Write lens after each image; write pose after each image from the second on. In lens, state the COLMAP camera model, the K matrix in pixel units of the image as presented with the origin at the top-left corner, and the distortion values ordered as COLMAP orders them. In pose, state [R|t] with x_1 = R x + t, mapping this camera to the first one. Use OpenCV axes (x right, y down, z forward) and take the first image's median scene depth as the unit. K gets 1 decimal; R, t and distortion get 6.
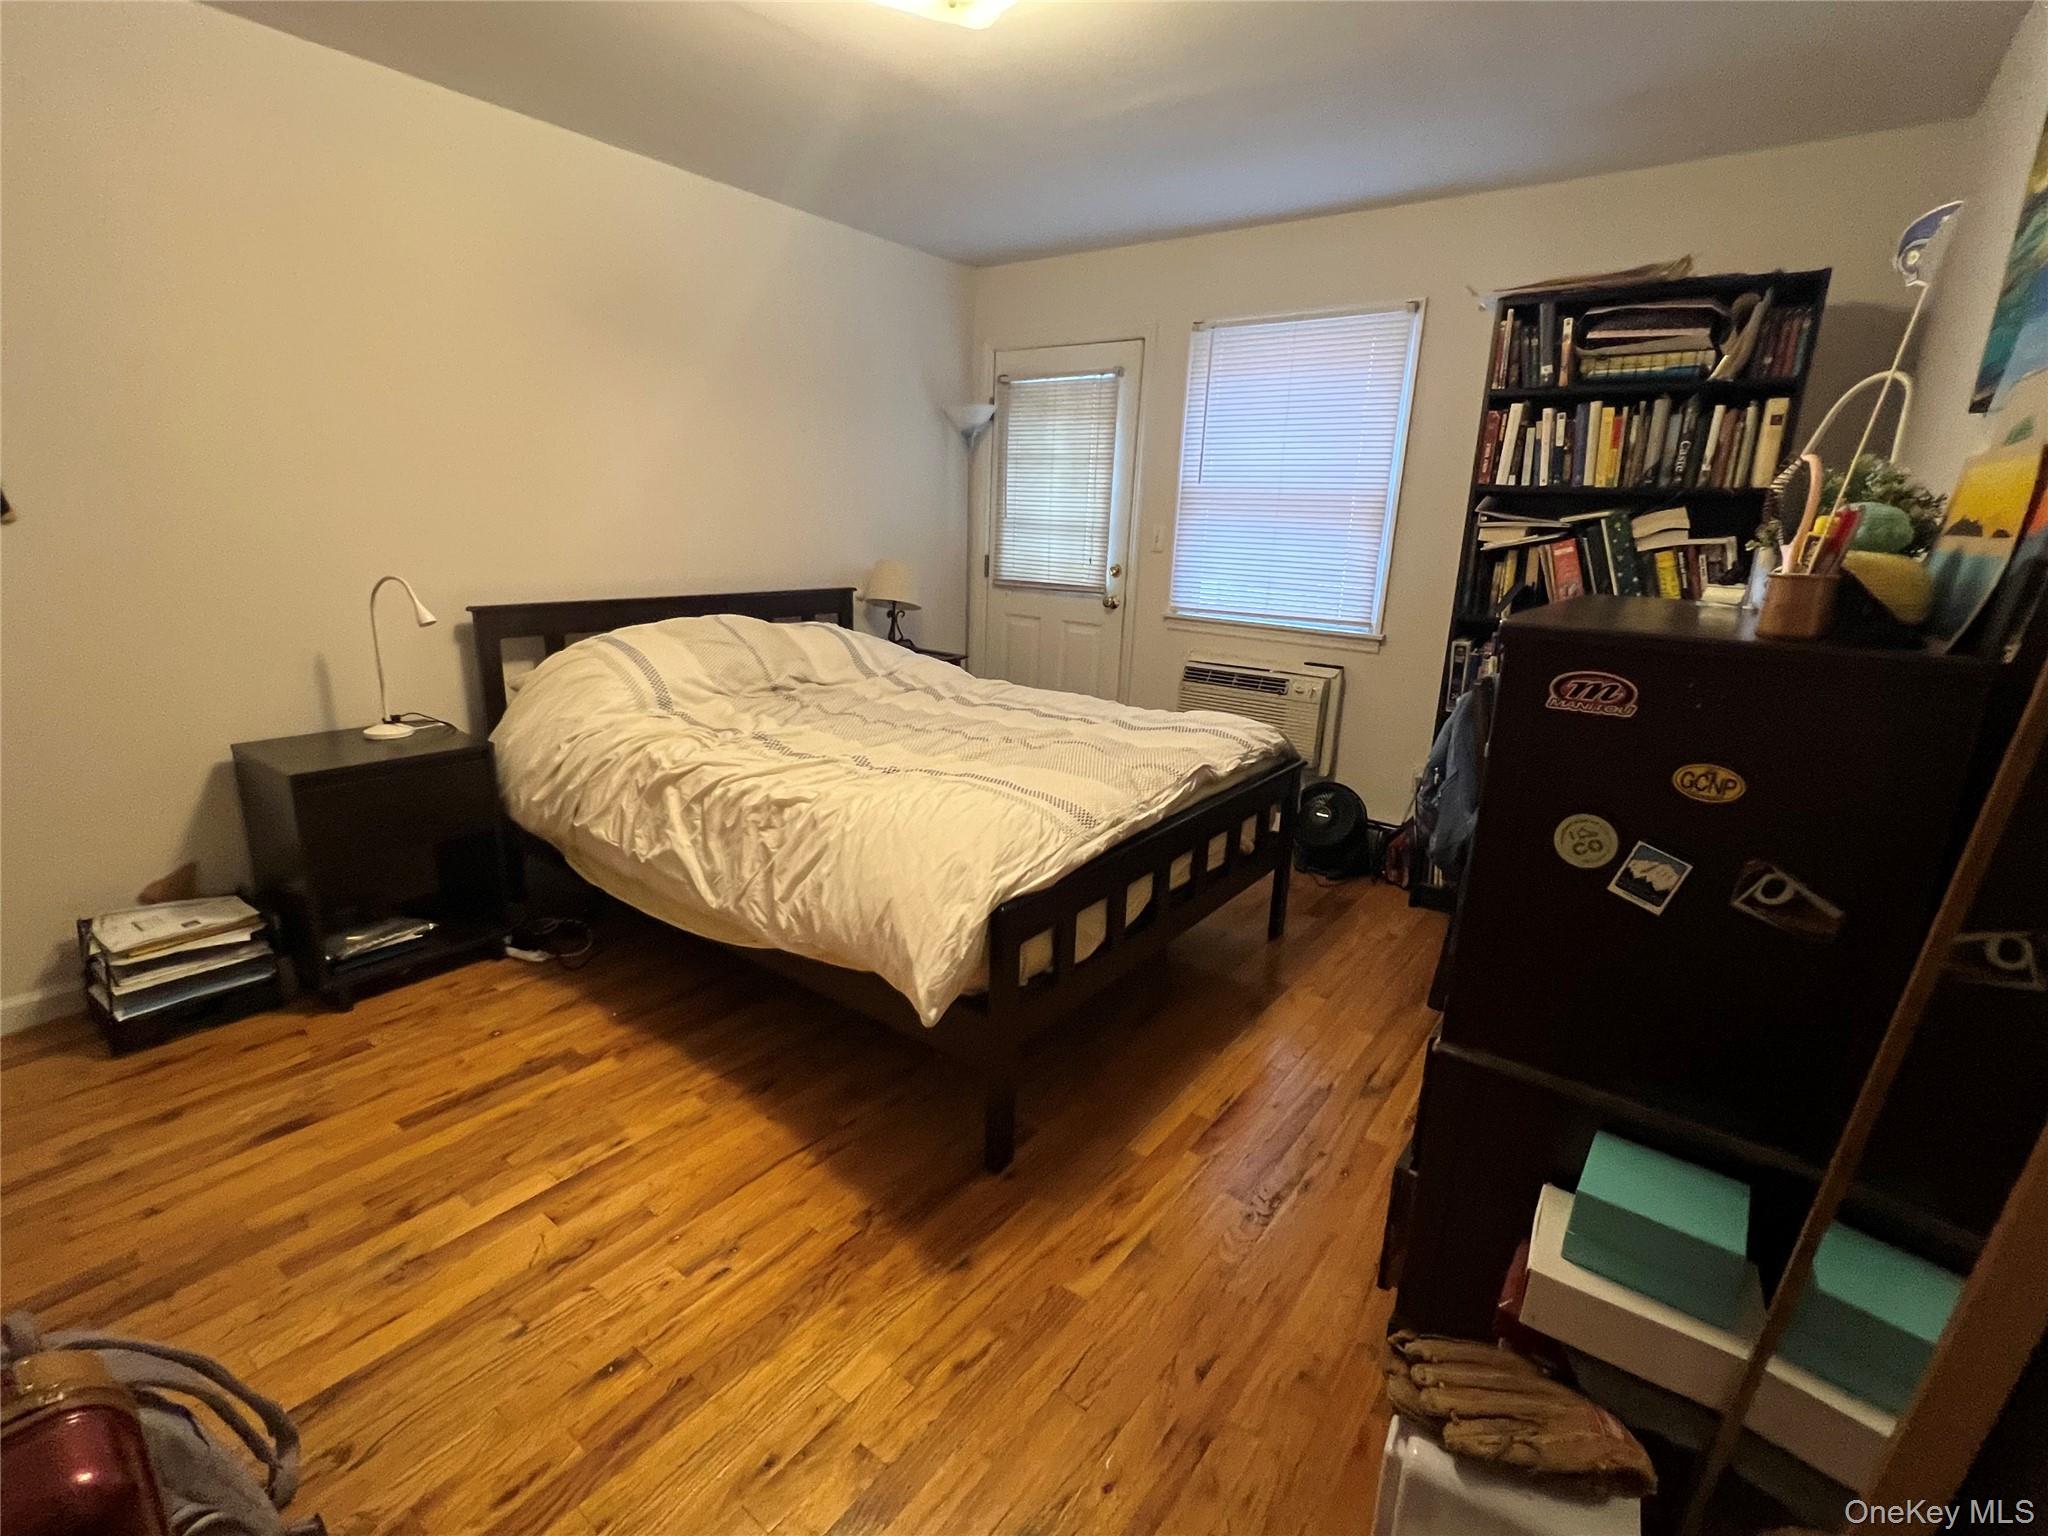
lens RADIAL K [[940.6, 0, 1021.7], [0, 940.6, 763.9], [0, 0, 1]] dist [-0.002251, 0.000315]
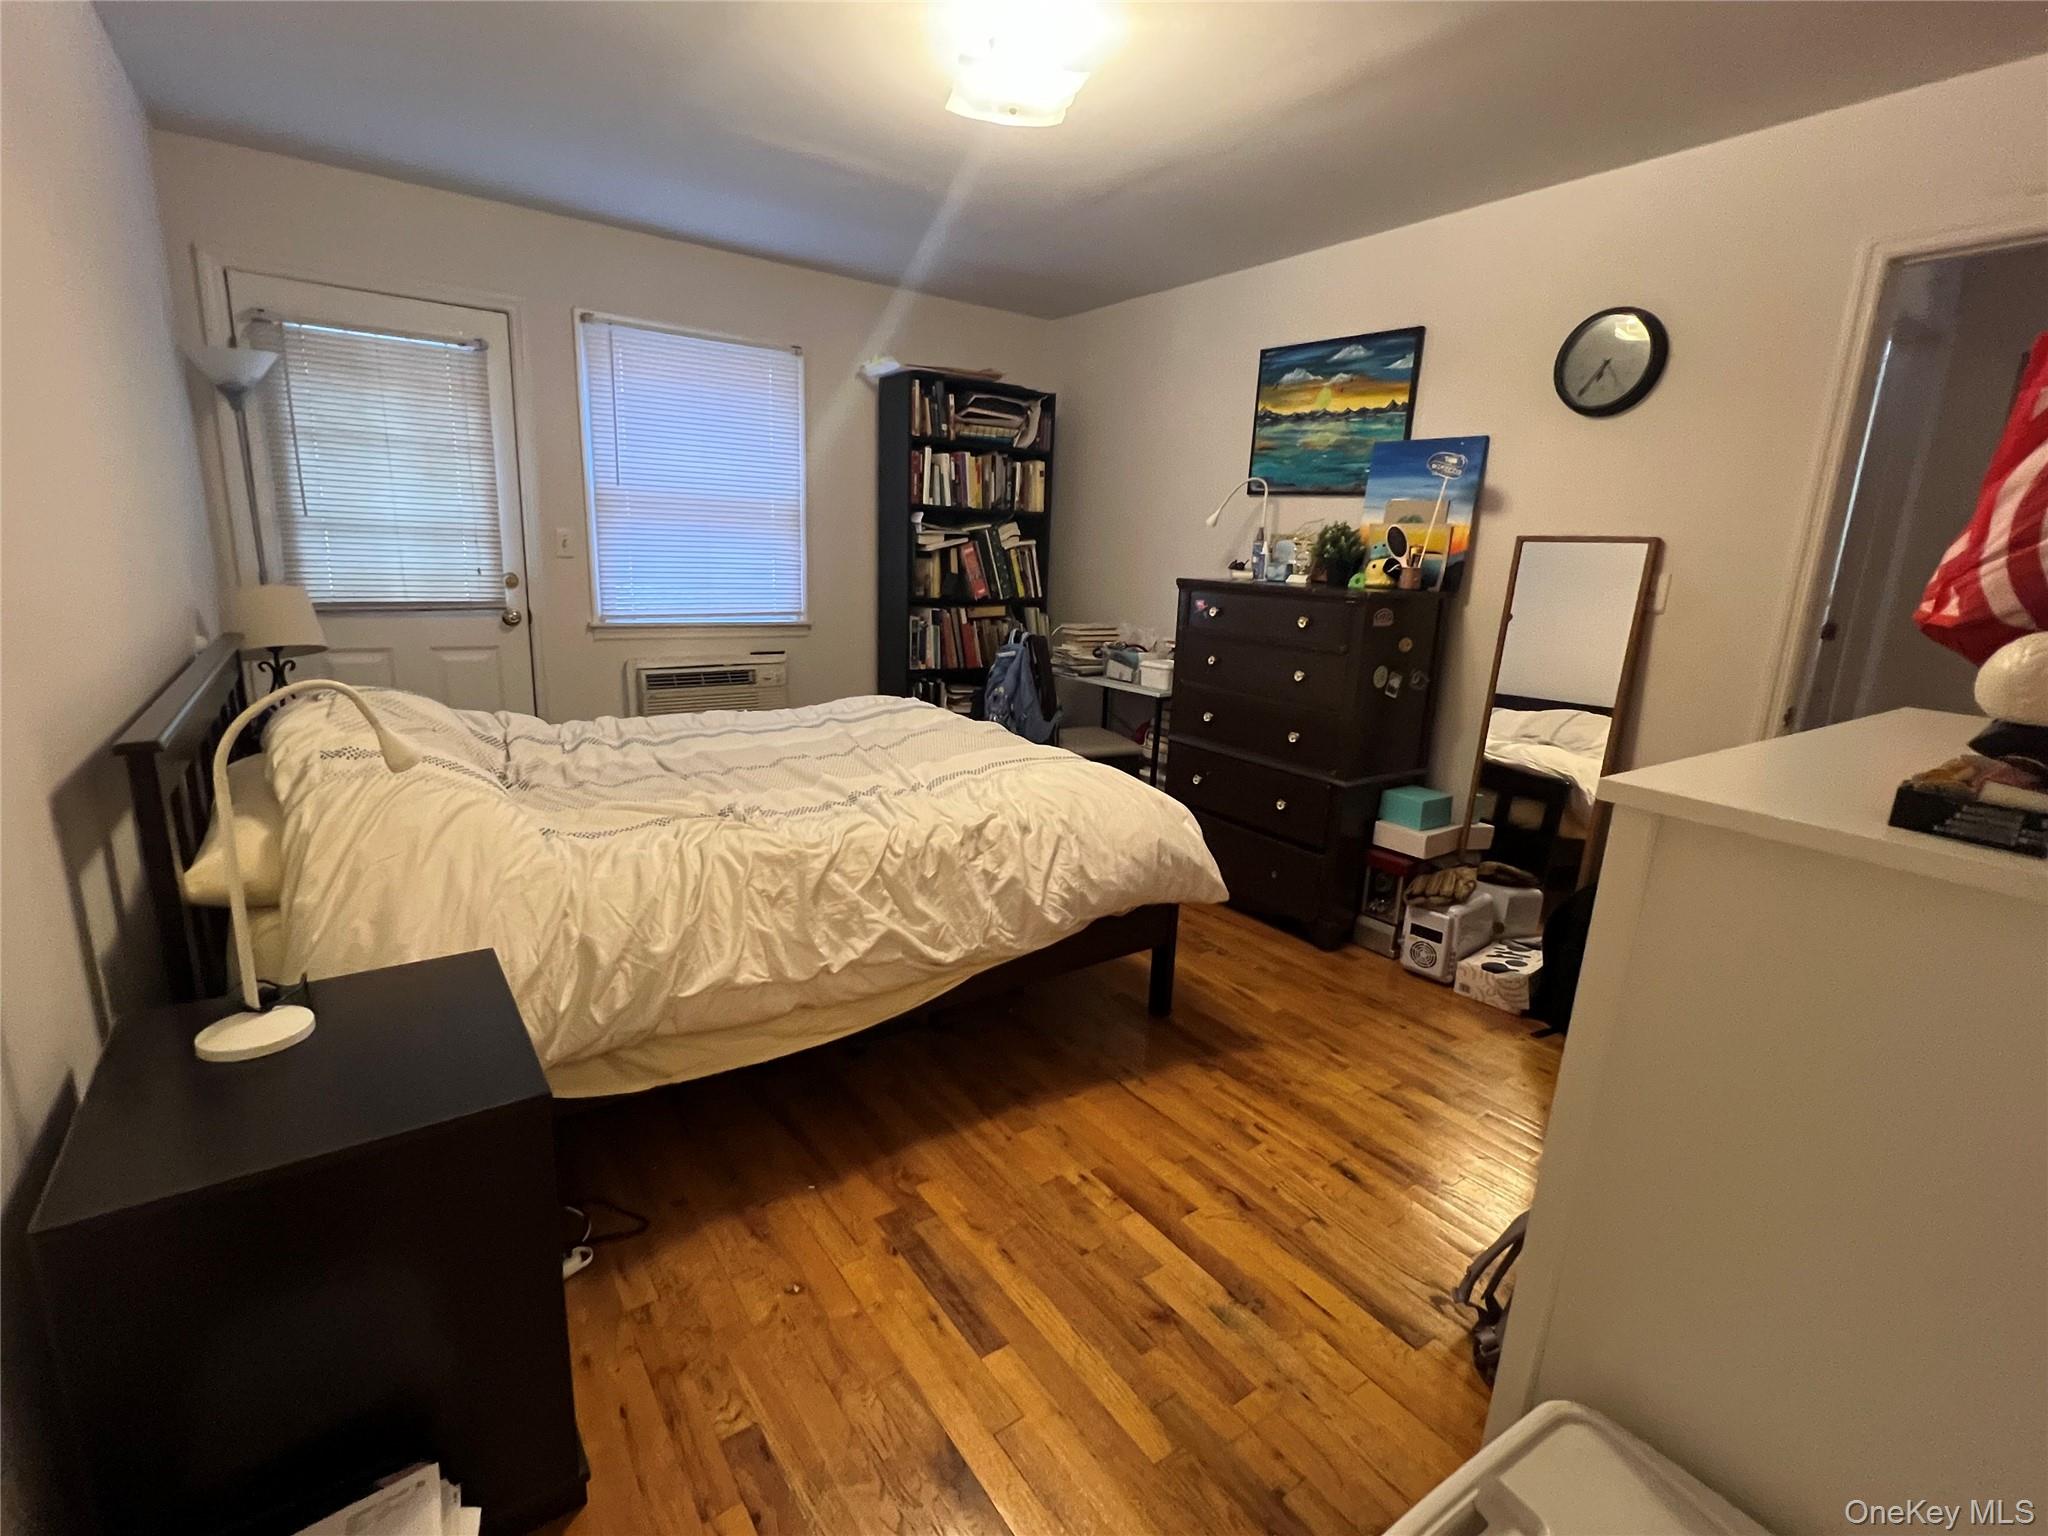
lens RADIAL K [[940.6, 0, 1014.0], [0, 940.6, 768.0], [0, 0, 1]] dist [-0.002251, 0.000315]
pose [[0.310337, -0.243169, 0.918999, -0.909772], [0.215208, 0.959603, 0.181240, -0.153924], [-0.925946, 0.141531, 0.350132, 0.469539]]
